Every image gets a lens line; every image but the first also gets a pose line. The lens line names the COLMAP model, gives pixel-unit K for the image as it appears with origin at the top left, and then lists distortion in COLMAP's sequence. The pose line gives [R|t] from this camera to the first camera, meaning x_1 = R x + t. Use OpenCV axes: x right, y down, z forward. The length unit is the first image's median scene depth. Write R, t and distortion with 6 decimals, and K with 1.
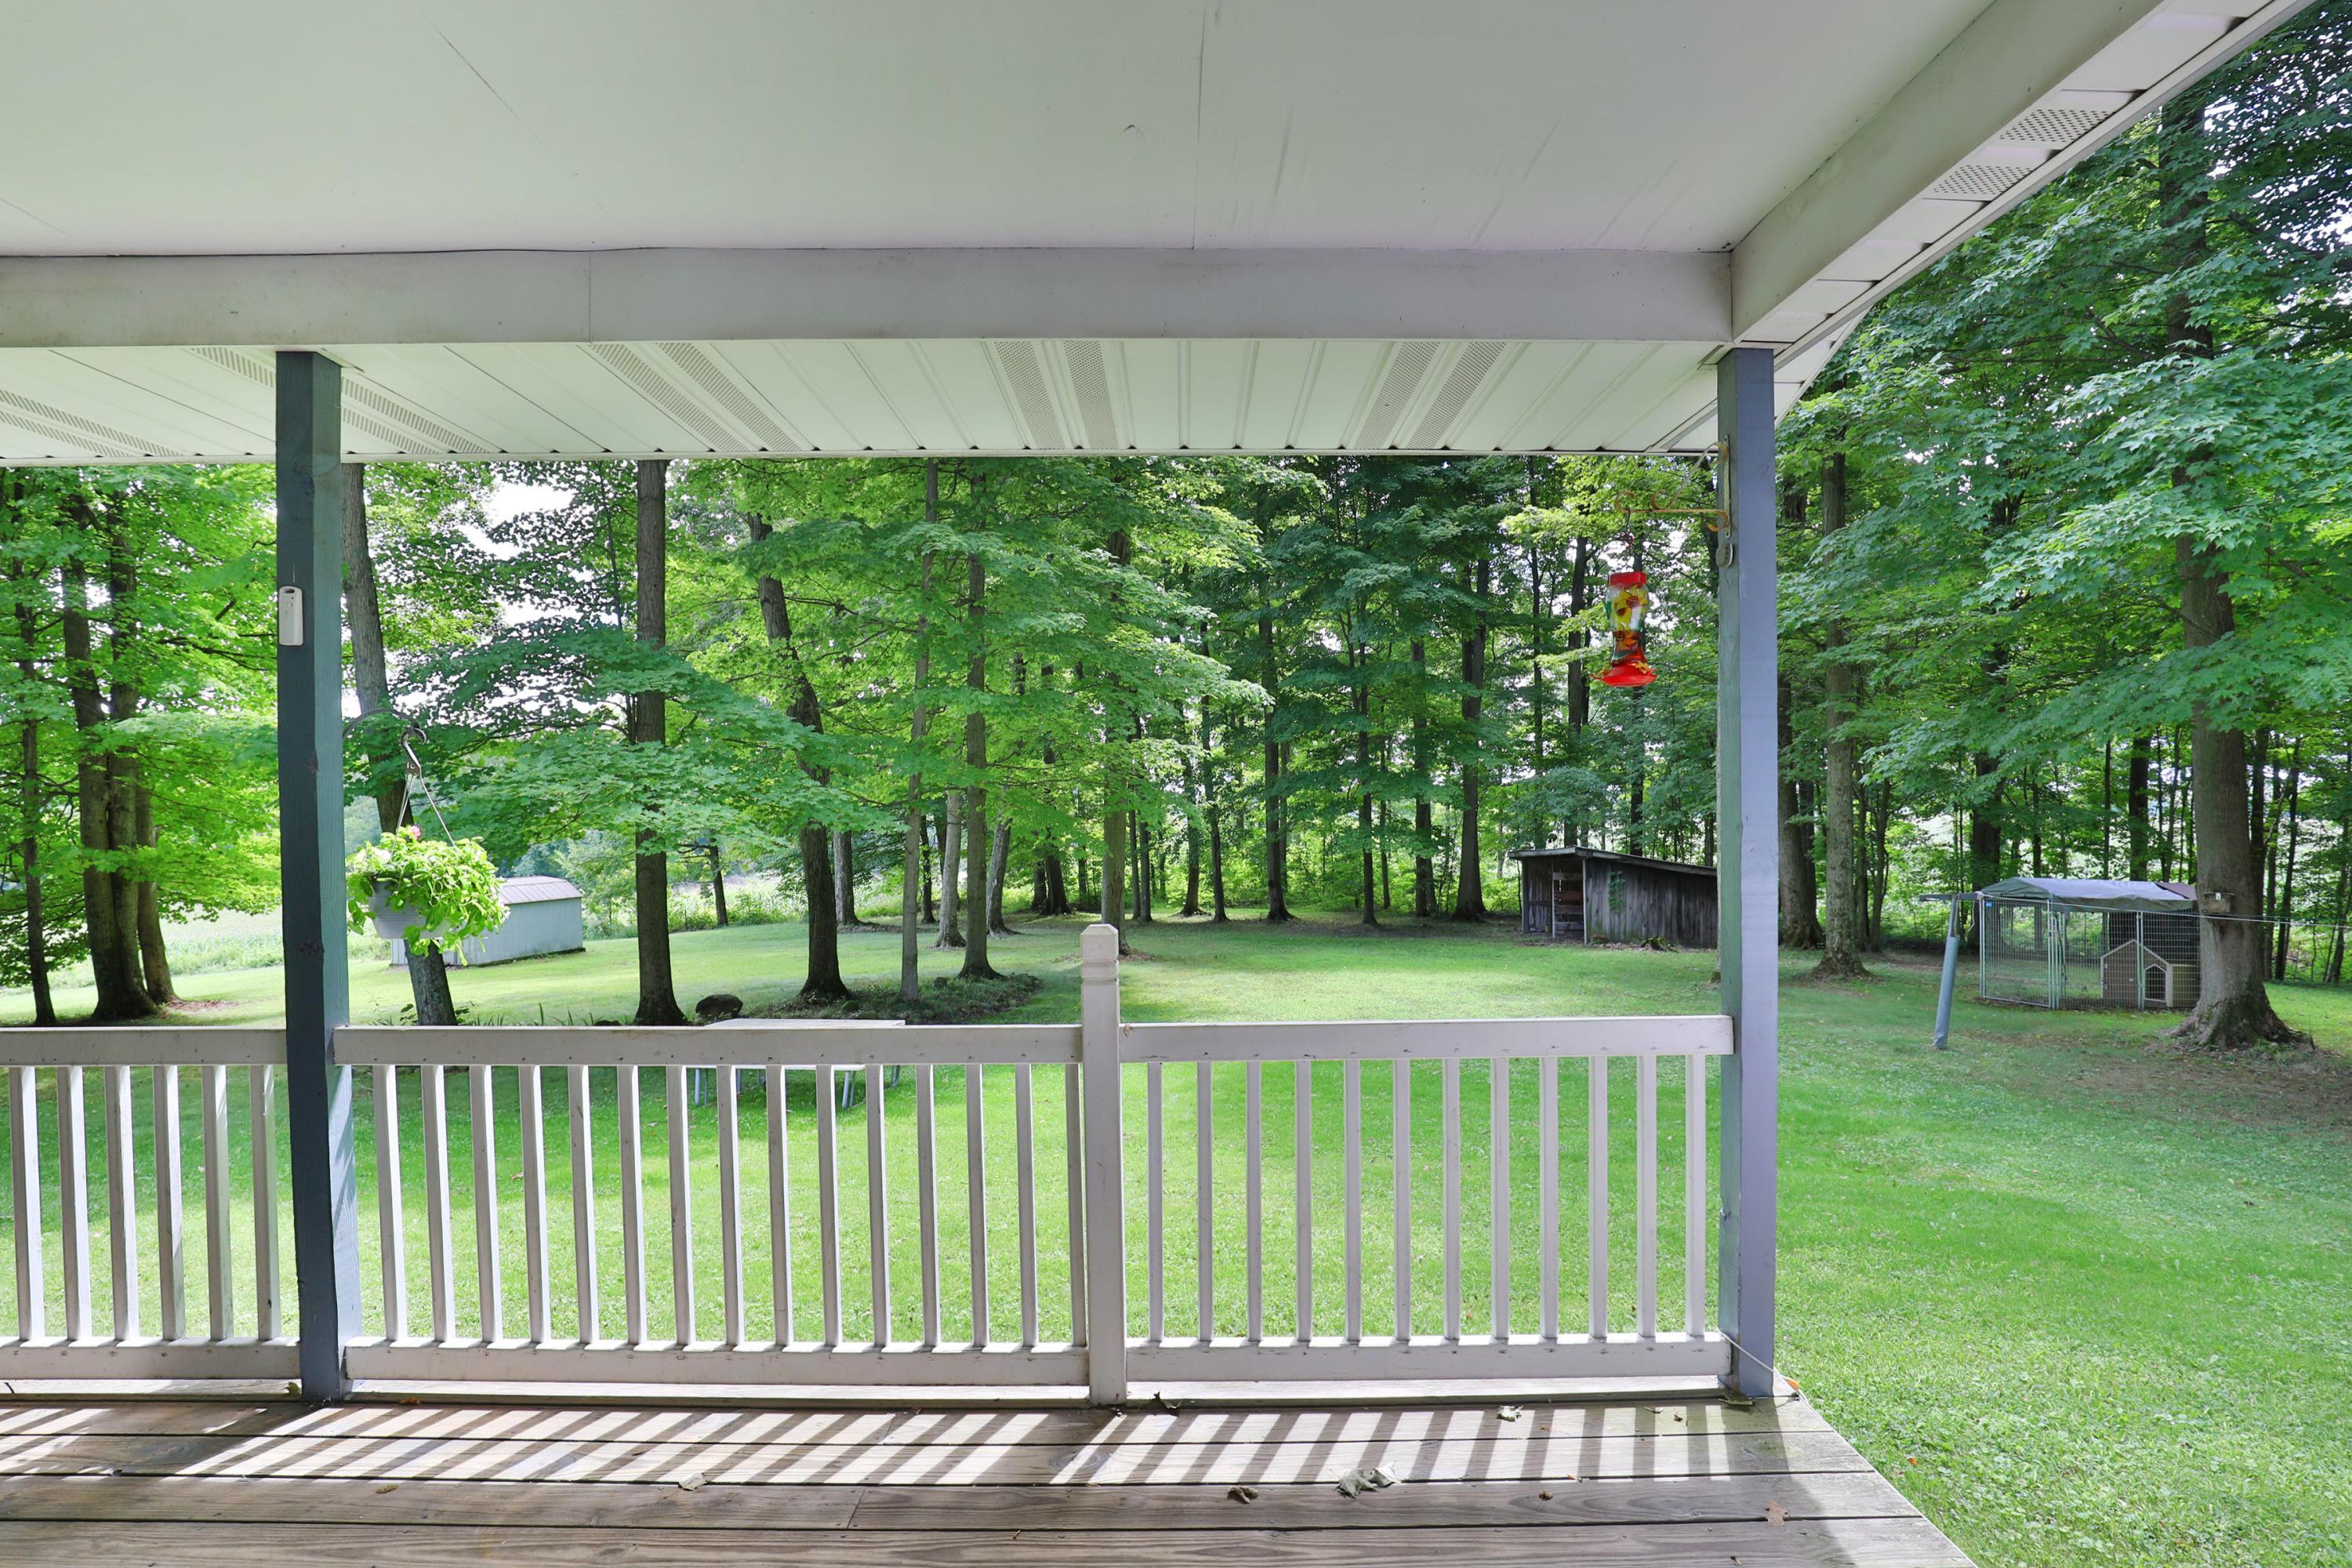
lens RADIAL K [[1138.7, 0, 1176.0], [0, 1138.7, 792.0], [0, 0, 1]] dist [-0.017926, 0.000079]
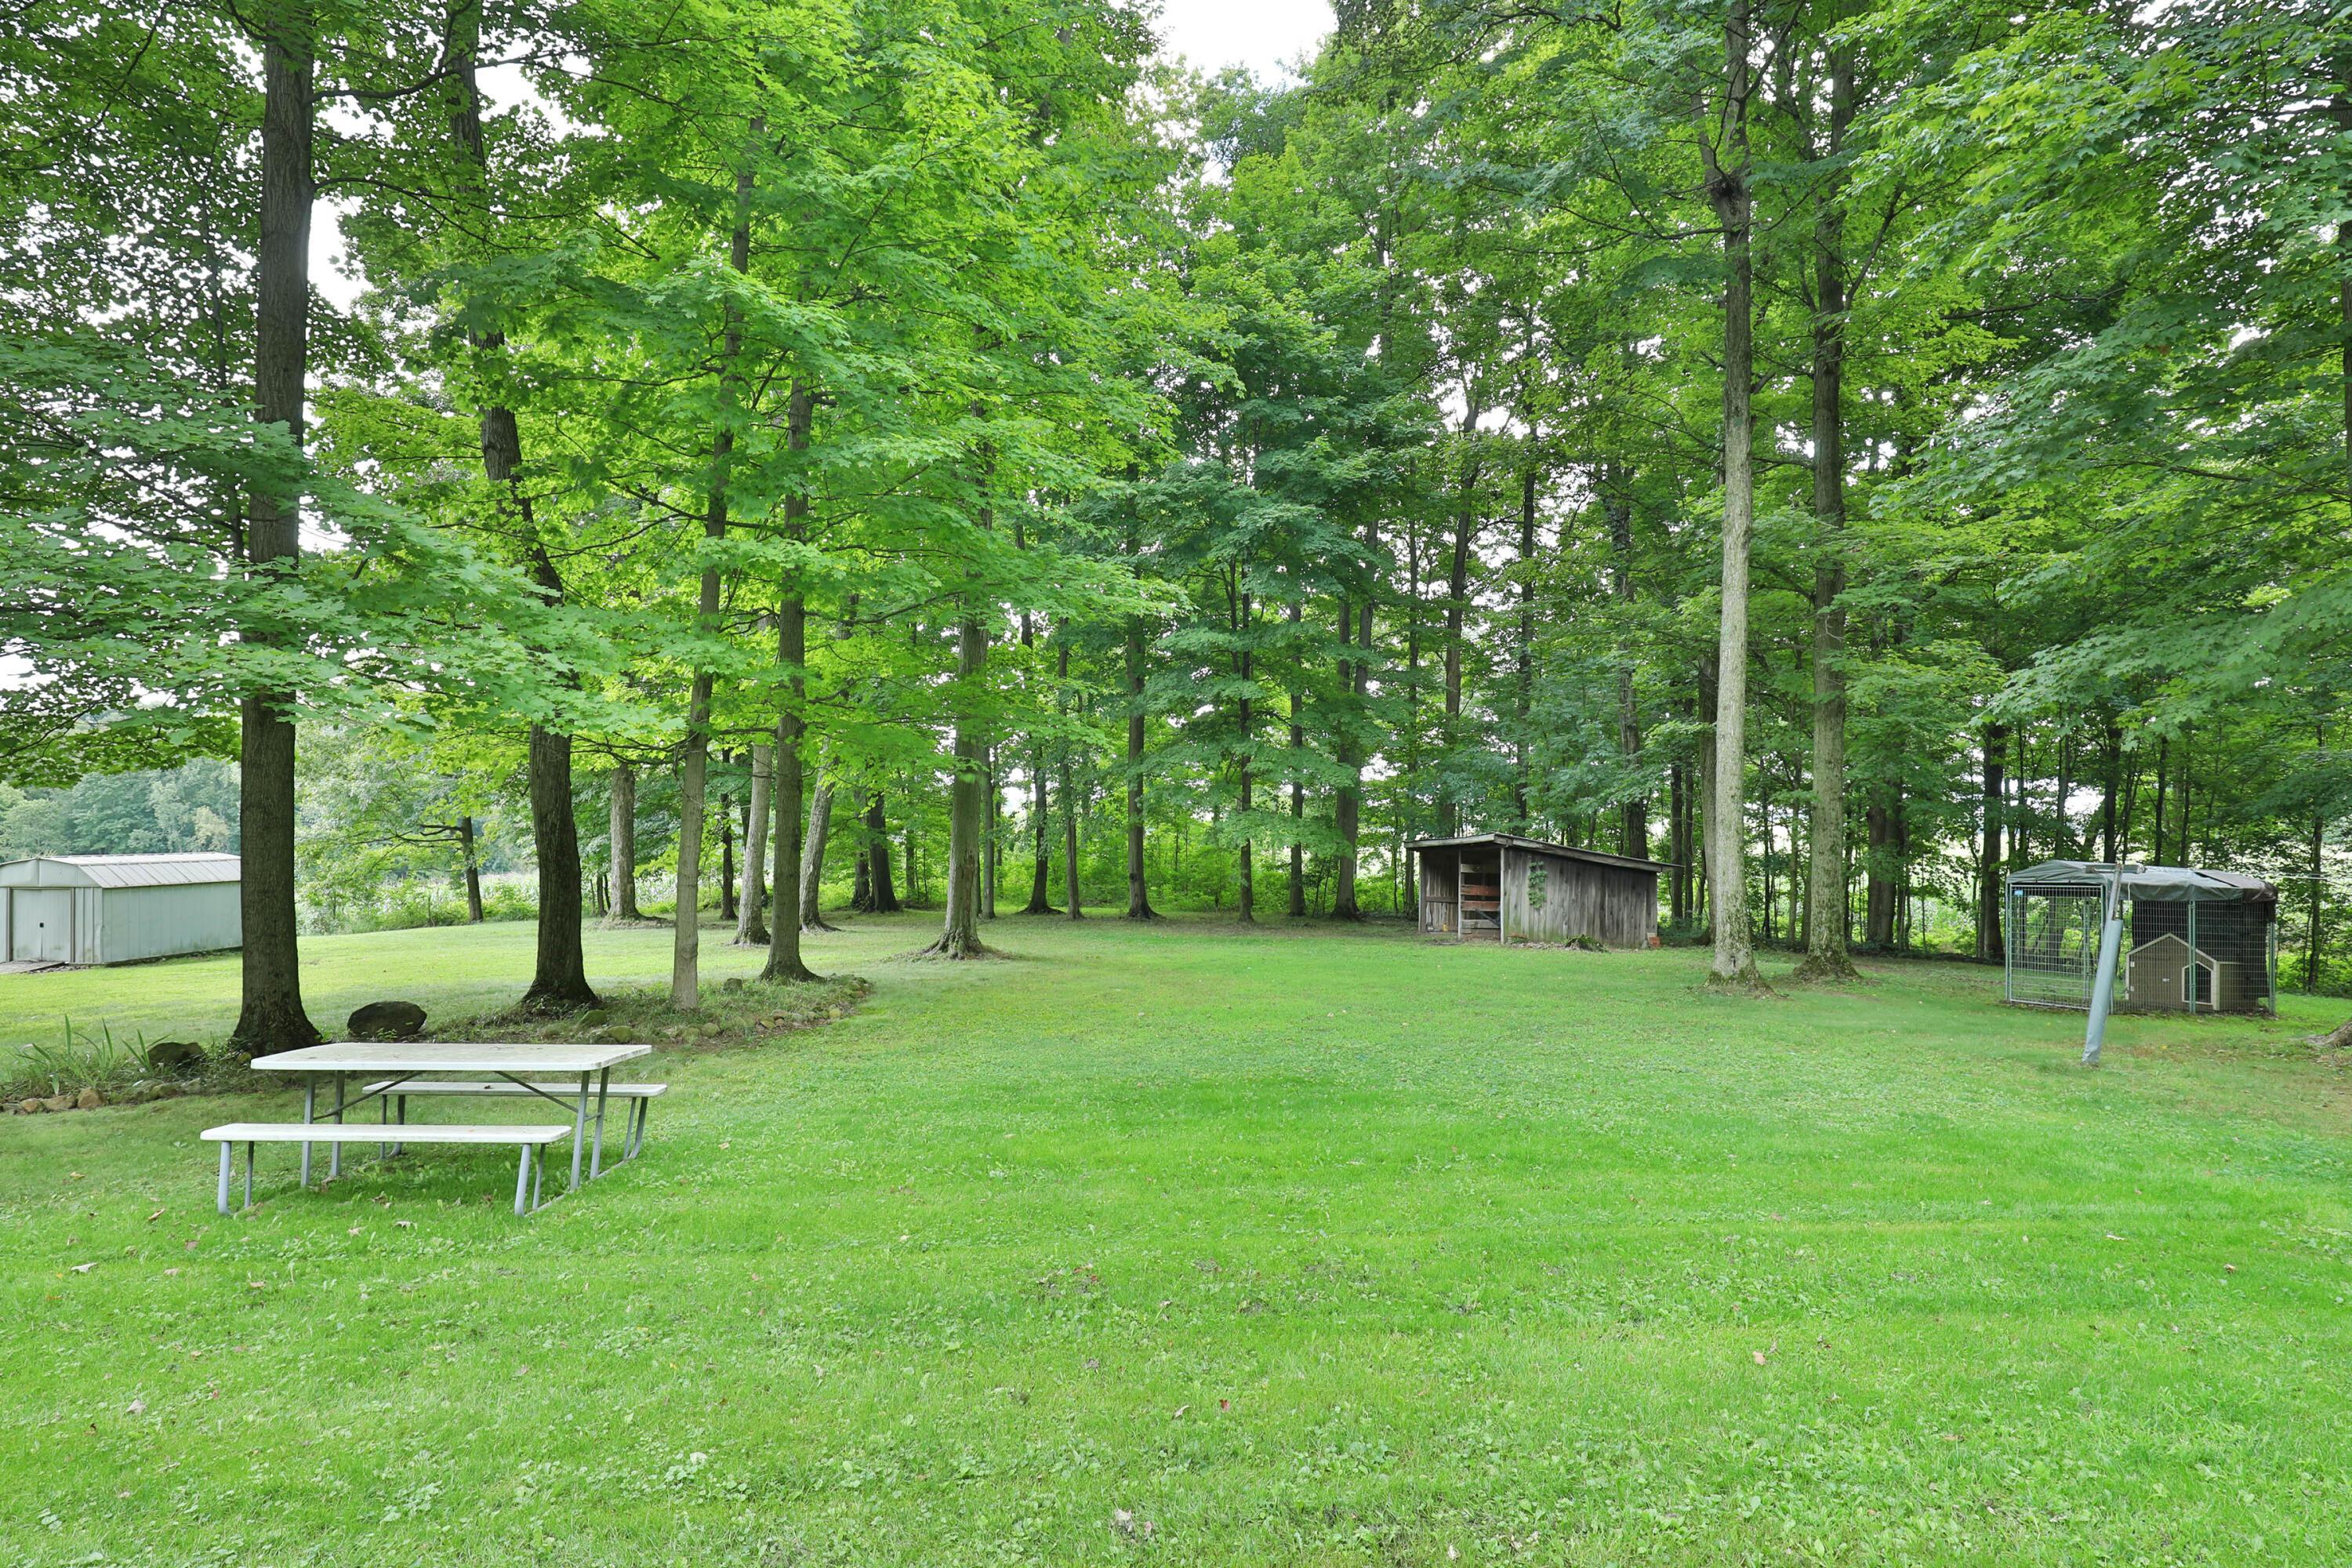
lens RADIAL K [[1138.7, 0, 1176.2], [0, 1138.7, 796.3], [0, 0, 1]] dist [-0.017926, 0.000079]
pose [[0.987872, 0.024804, 0.153278, -0.028461], [-0.024236, 0.999691, -0.005577, 0.030248], [-0.153369, 0.001794, 0.988167, 0.164856]]
